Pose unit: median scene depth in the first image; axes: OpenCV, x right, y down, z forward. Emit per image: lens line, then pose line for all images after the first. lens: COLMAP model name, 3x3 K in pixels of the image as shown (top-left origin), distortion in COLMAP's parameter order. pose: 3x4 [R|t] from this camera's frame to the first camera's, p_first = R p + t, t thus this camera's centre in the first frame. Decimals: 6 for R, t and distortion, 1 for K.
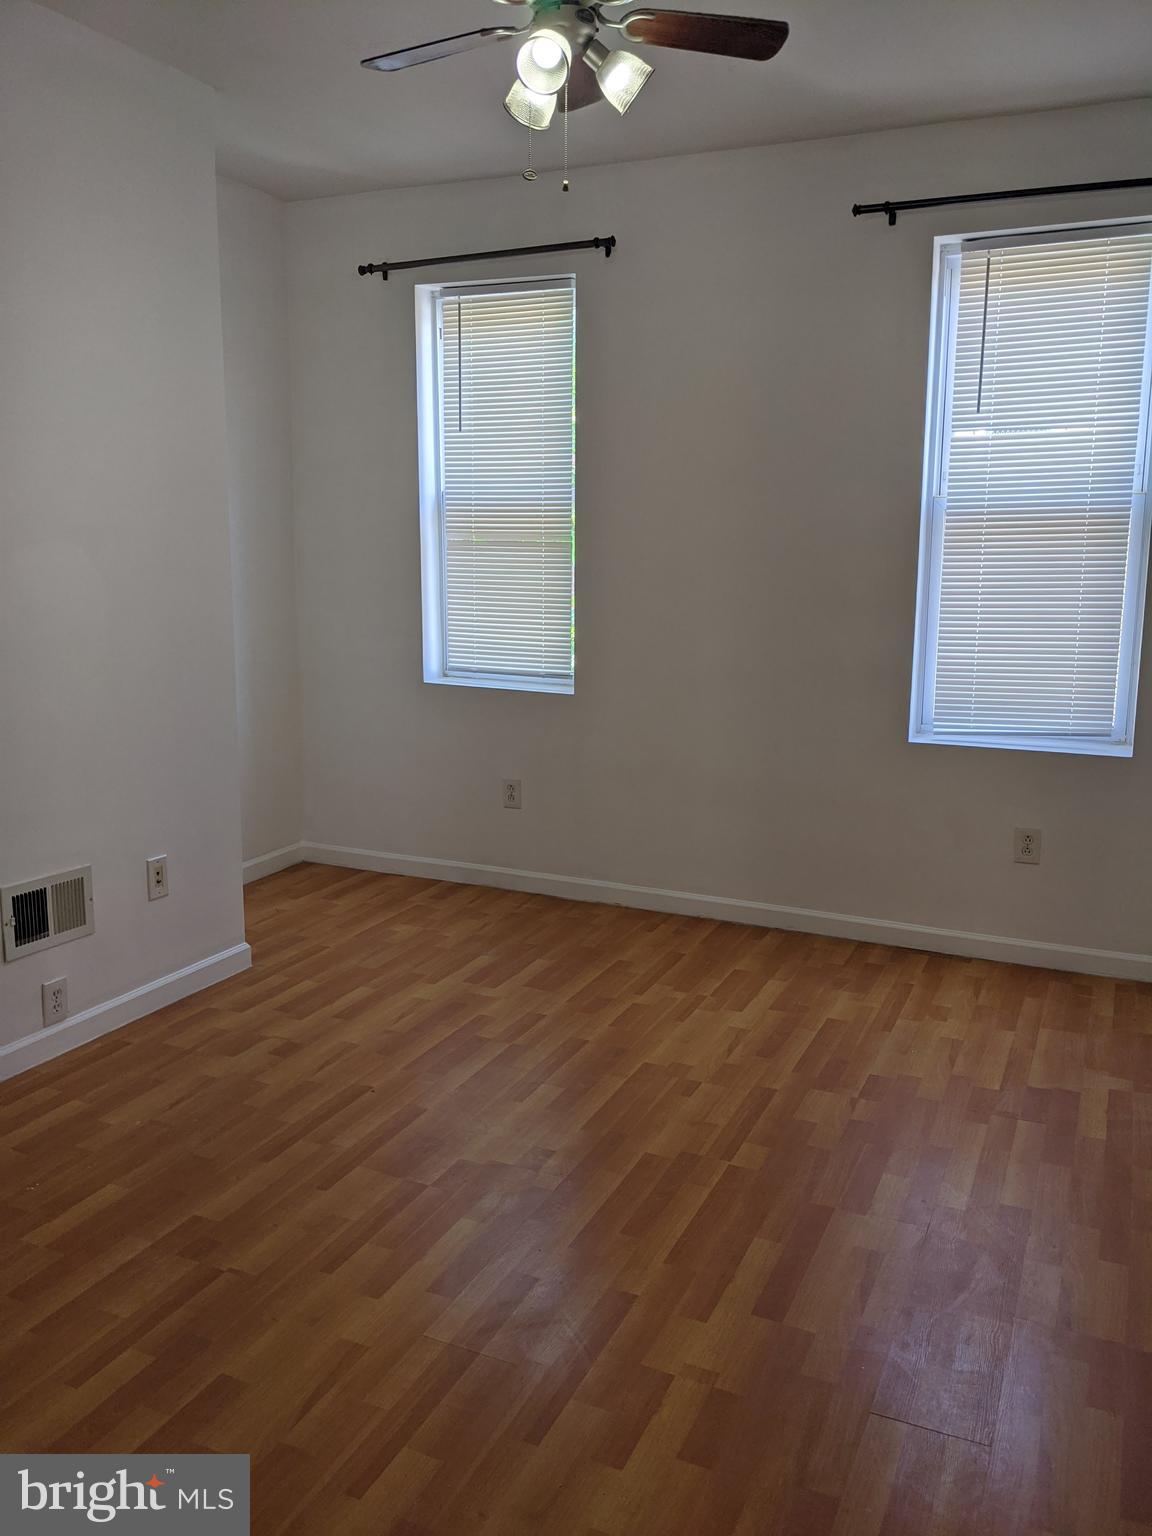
lens RADIAL K [[1220.9, 0, 579.6], [0, 1220.9, 778.2], [0, 0, 1]] dist [0.030634, -0.074791]
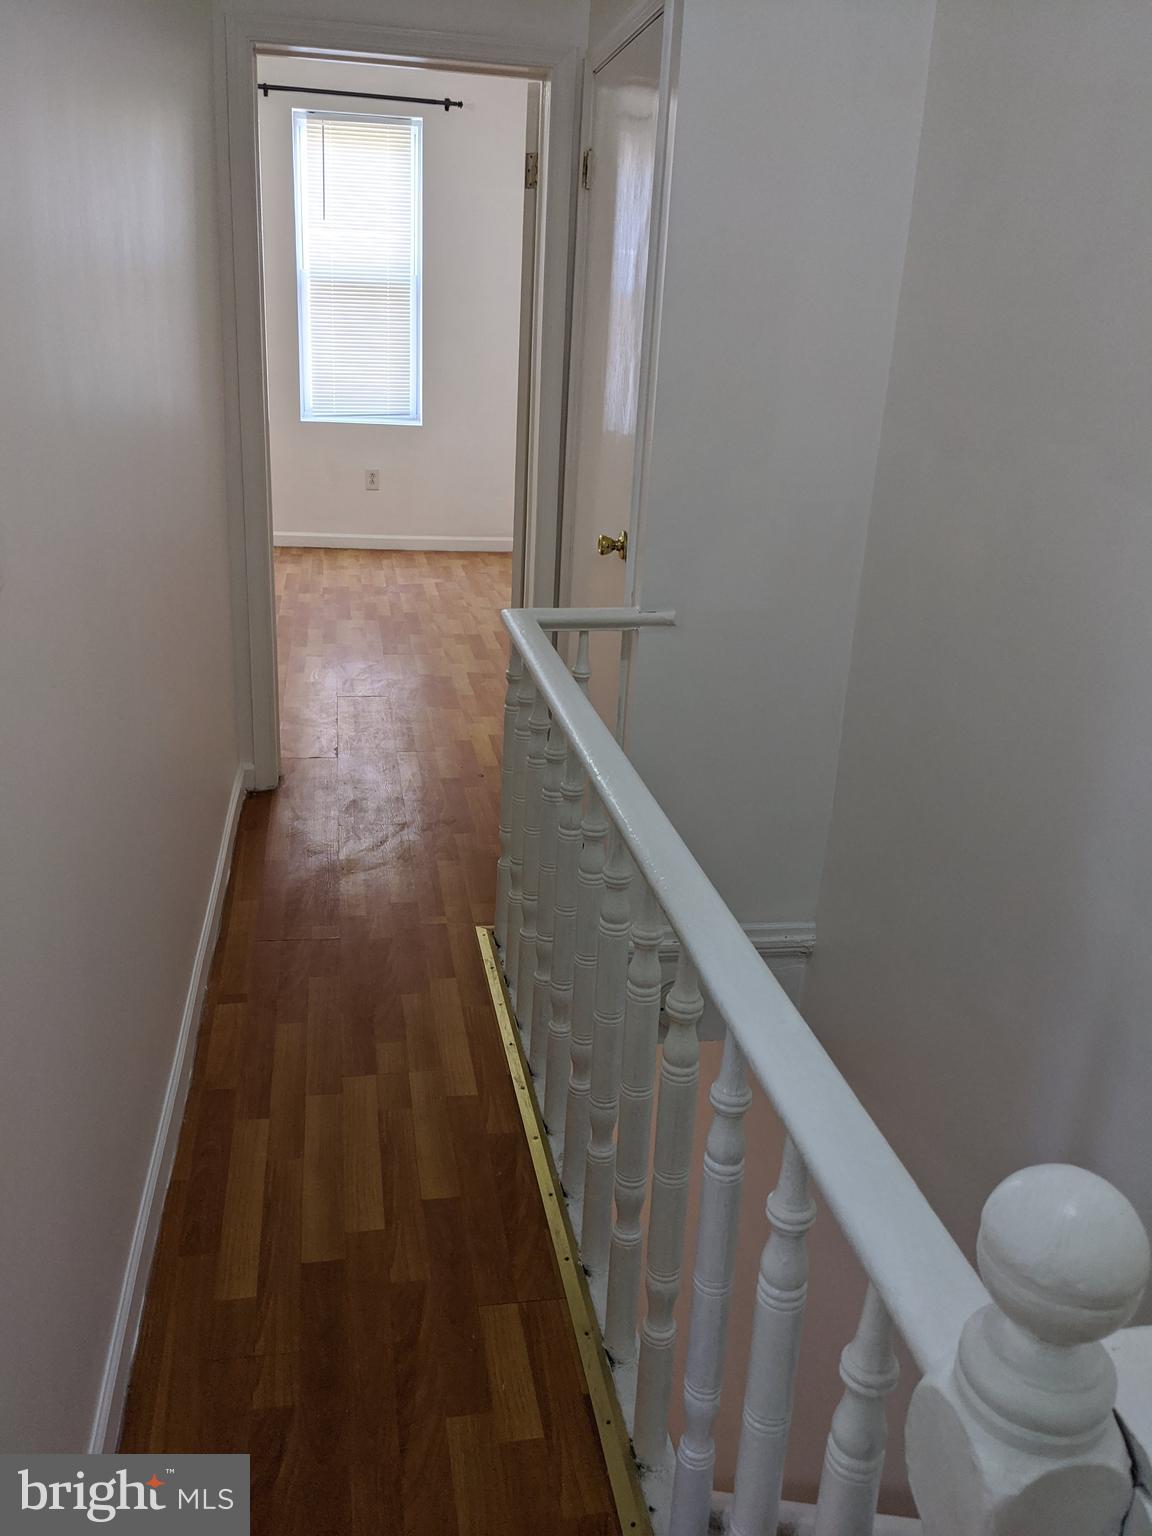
lens RADIAL K [[1220.9, 0, 580.8], [0, 1220.9, 763.8], [0, 0, 1]] dist [0.030634, -0.074791]
pose [[0.816769, -0.161097, 0.554018, -0.462506], [0.058564, 0.978417, 0.198166, 0.130697], [-0.573985, -0.129410, 0.808575, -0.705438]]
